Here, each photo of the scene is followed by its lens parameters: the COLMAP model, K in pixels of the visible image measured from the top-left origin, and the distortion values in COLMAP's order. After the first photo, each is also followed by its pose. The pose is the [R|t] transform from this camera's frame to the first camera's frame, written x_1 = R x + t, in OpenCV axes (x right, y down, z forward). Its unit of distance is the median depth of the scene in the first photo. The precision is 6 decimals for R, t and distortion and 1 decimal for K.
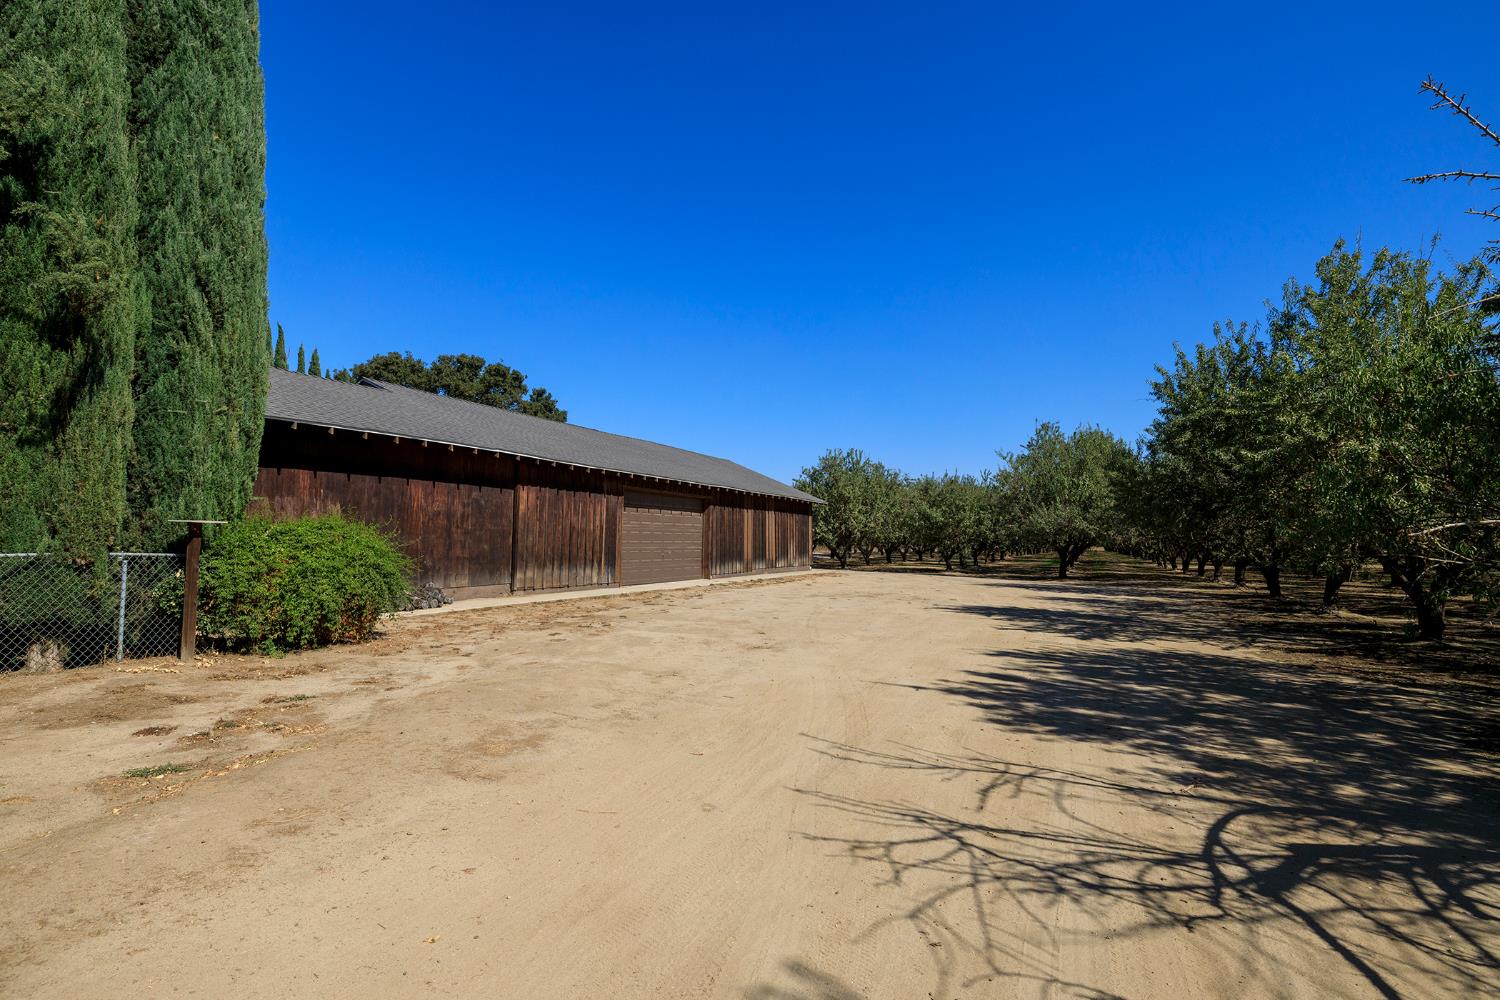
lens RADIAL K [[787.9, 0, 750.3], [0, 787.9, 500.2], [0, 0, 1]] dist [0.001404, 0.000137]
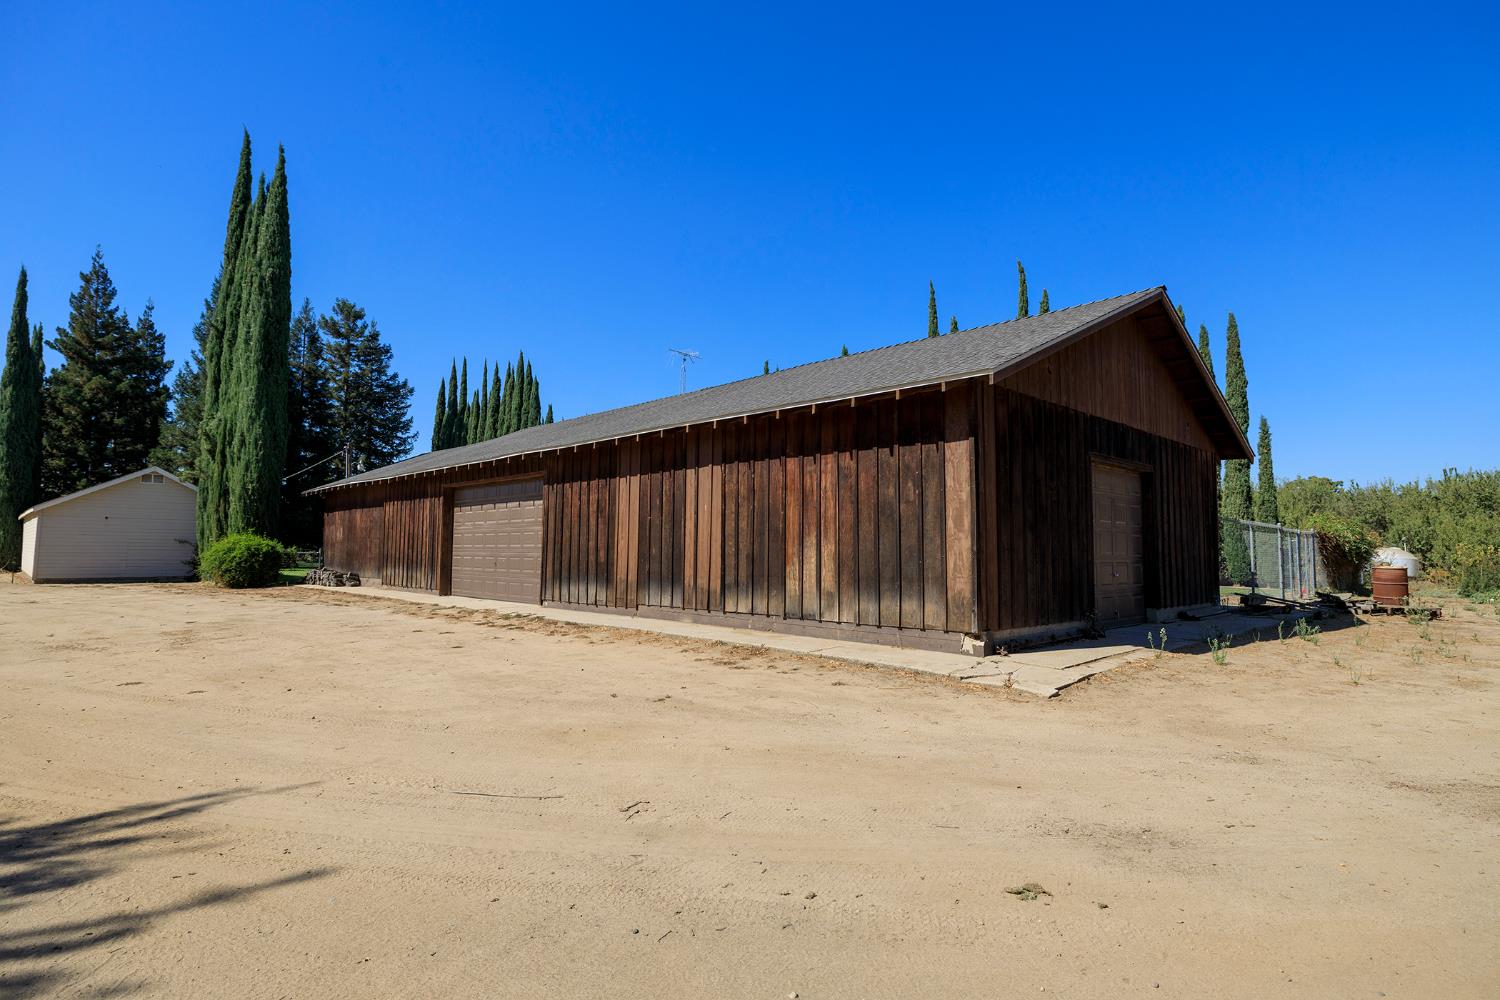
lens RADIAL K [[787.9, 0, 750.3], [0, 787.9, 496.7], [0, 0, 1]] dist [0.001404, 0.000137]
pose [[-0.389063, -0.103670, -0.915359, 0.396255], [0.015075, 0.992798, -0.118848, 0.079929], [0.921088, -0.060038, -0.384698, 1.220310]]
